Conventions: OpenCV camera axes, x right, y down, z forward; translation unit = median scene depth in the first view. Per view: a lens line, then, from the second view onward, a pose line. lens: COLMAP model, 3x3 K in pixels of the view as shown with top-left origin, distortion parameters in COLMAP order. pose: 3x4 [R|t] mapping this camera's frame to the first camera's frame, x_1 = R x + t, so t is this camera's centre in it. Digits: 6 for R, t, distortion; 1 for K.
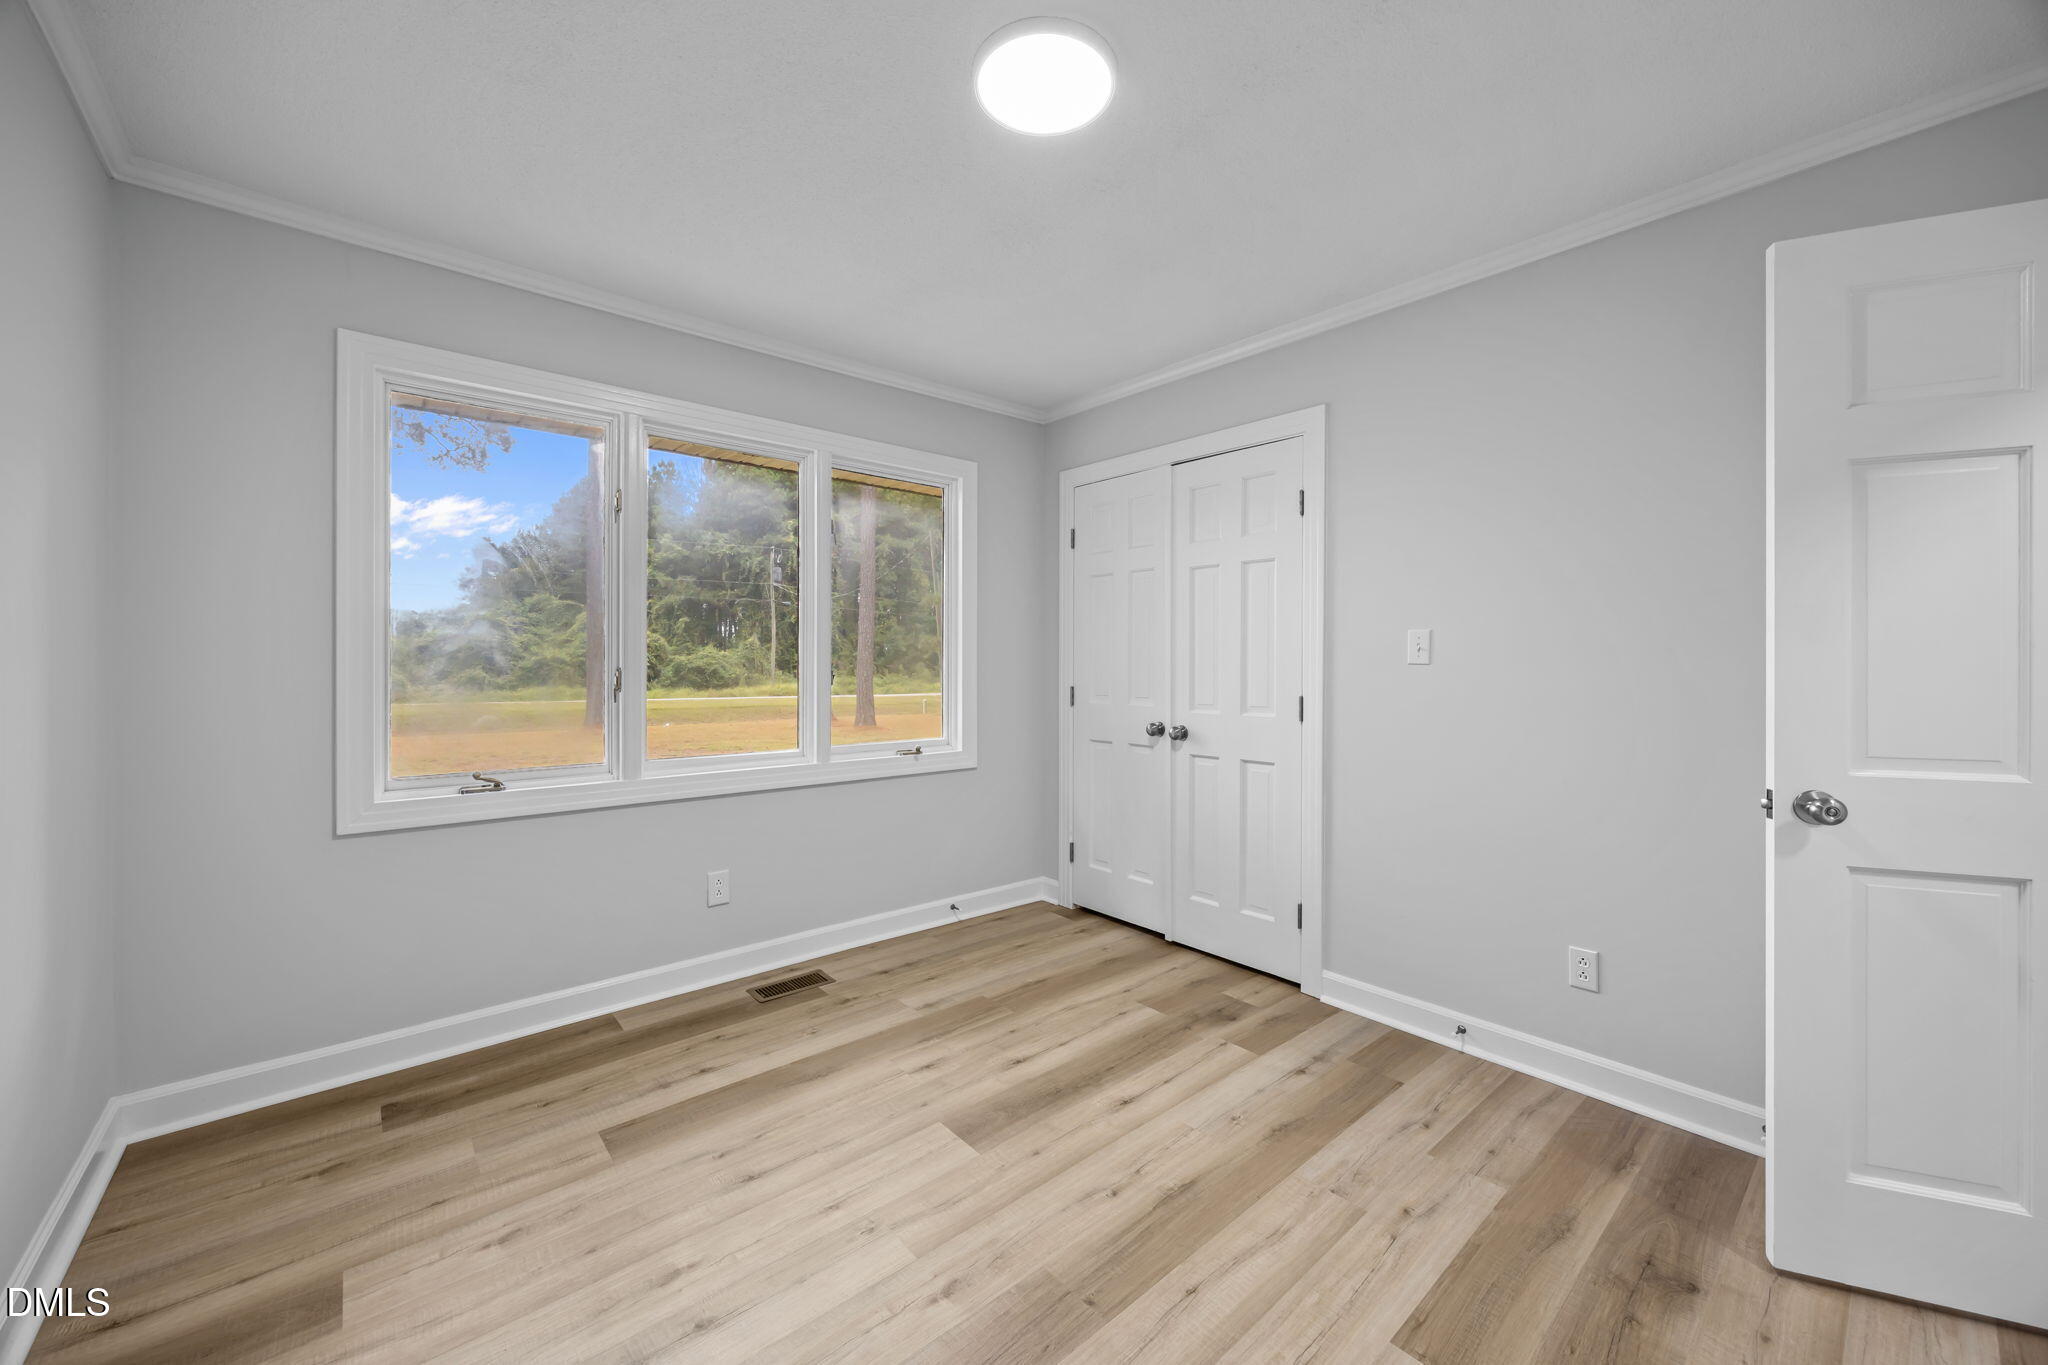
lens RADIAL K [[780.5, 0, 1073.3], [0, 780.5, 681.0], [0, 0, 1]] dist [-0.002184, 0.000260]
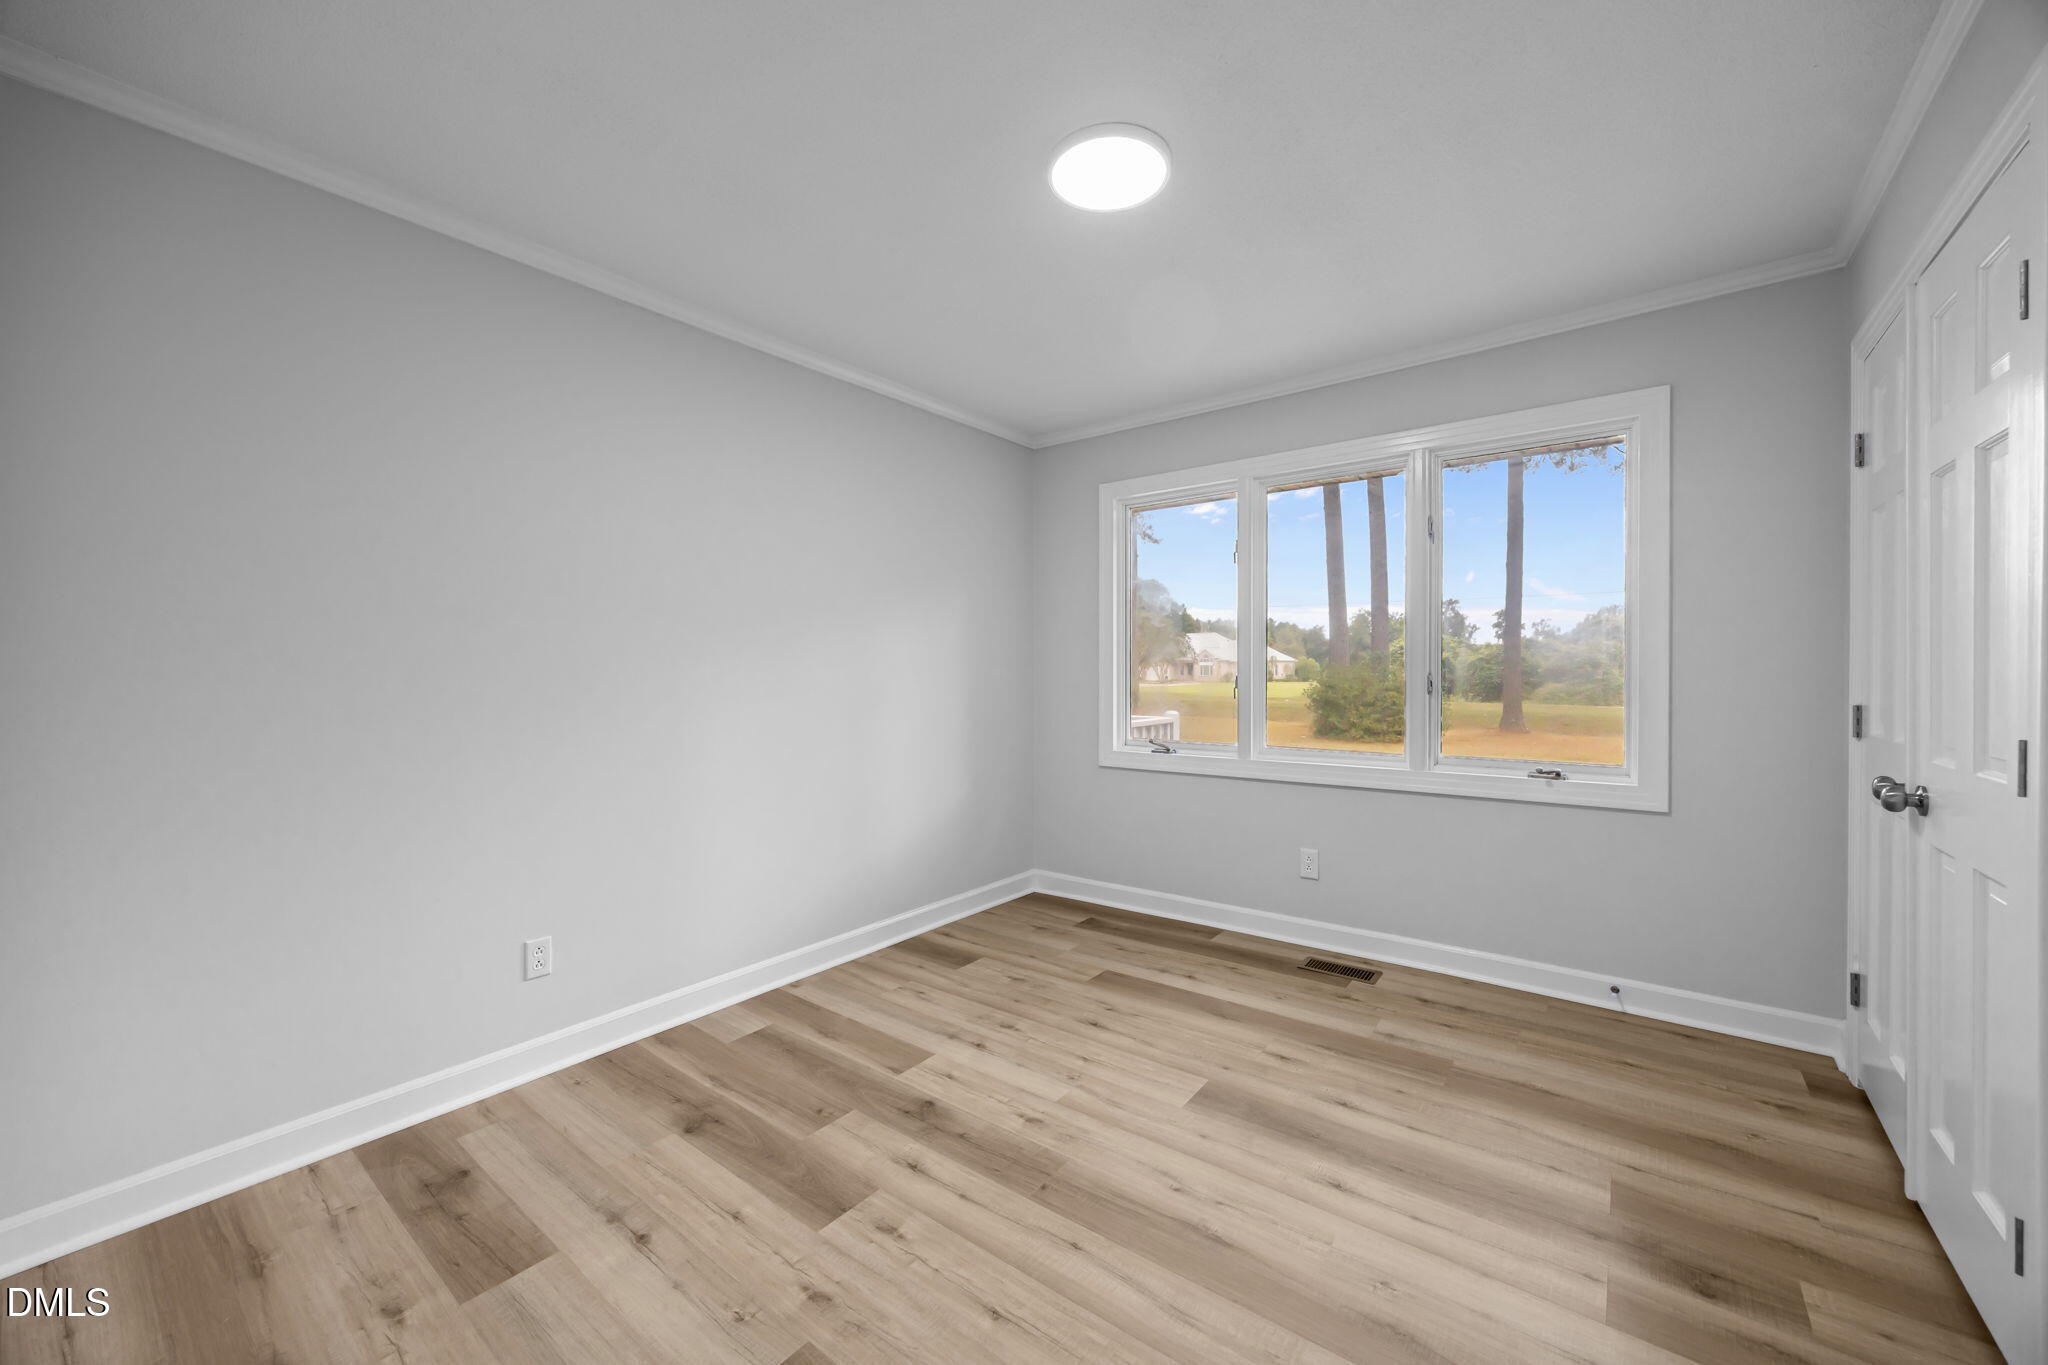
lens RADIAL K [[780.5, 0, 999.4], [0, 780.5, 679.3], [0, 0, 1]] dist [-0.002184, 0.000260]
pose [[0.160326, 0.008009, -0.987032, 0.721210], [-0.014220, 0.999882, 0.005803, -0.008682], [0.986962, 0.013105, 0.160421, 0.424873]]
